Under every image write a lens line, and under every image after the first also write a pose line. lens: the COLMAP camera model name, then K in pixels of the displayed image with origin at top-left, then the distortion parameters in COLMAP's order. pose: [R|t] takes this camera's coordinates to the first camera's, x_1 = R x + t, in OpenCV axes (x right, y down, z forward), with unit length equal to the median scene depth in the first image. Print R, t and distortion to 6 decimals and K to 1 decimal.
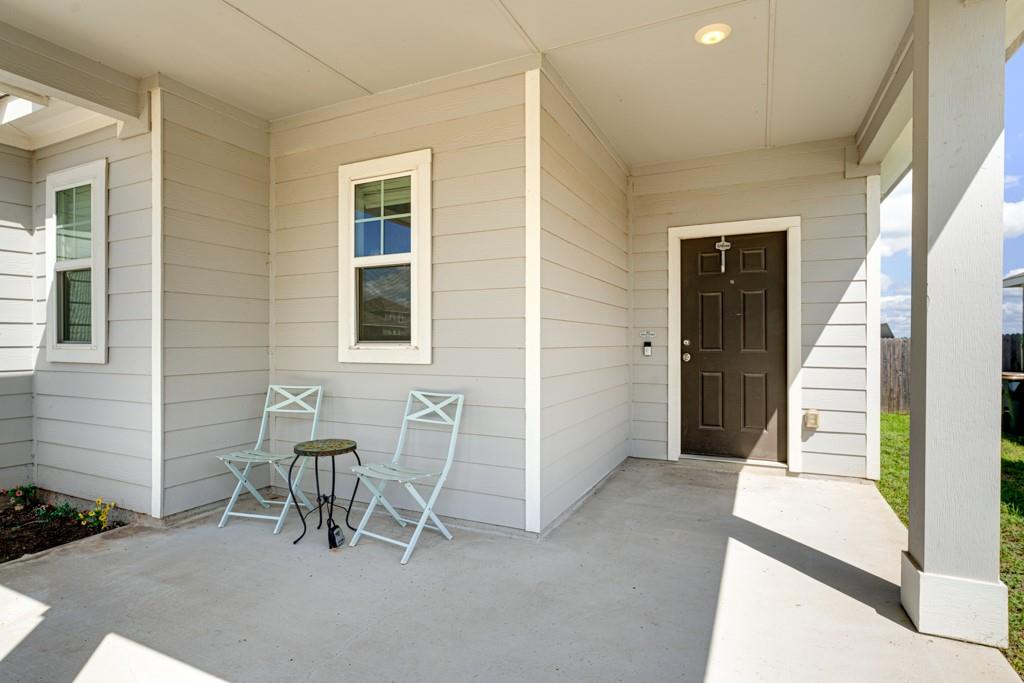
lens RADIAL K [[509.8, 0, 514.2], [0, 509.8, 339.1], [0, 0, 1]] dist [-0.001433, -0.000067]
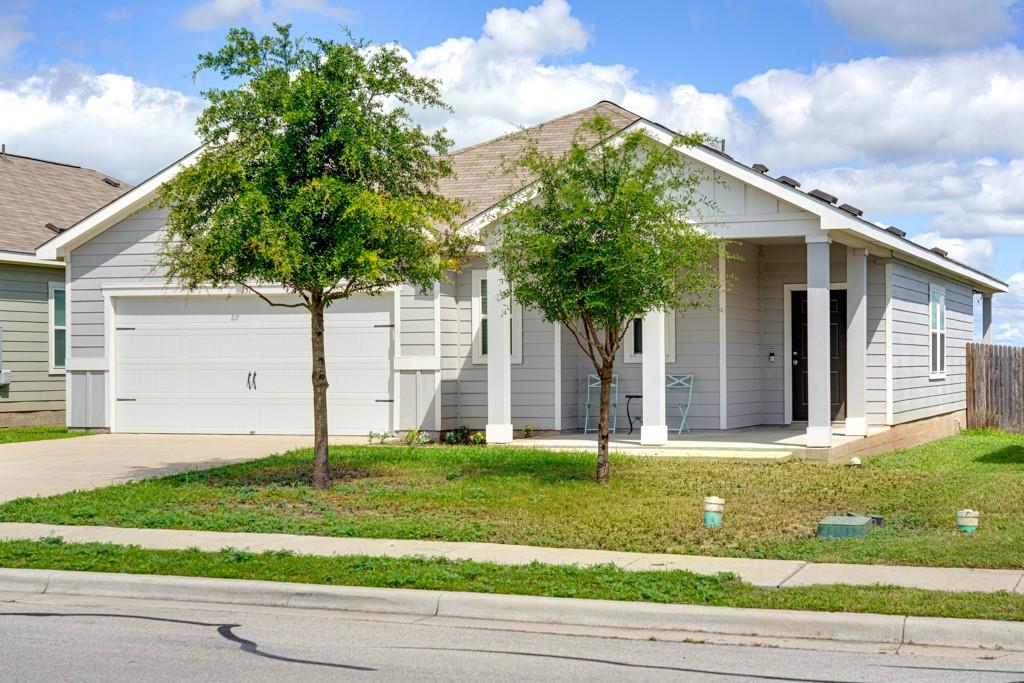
lens RADIAL K [[1691.2, 0, 508.3], [0, 1691.2, 344.4], [0, 0, 1]] dist [0.016594, 0.000000]
pose [[0.997007, -0.005183, 0.077133, -1.362513], [0.005956, 0.999934, -0.009789, 0.033836], [-0.077078, 0.010219, 0.996973, -5.914267]]
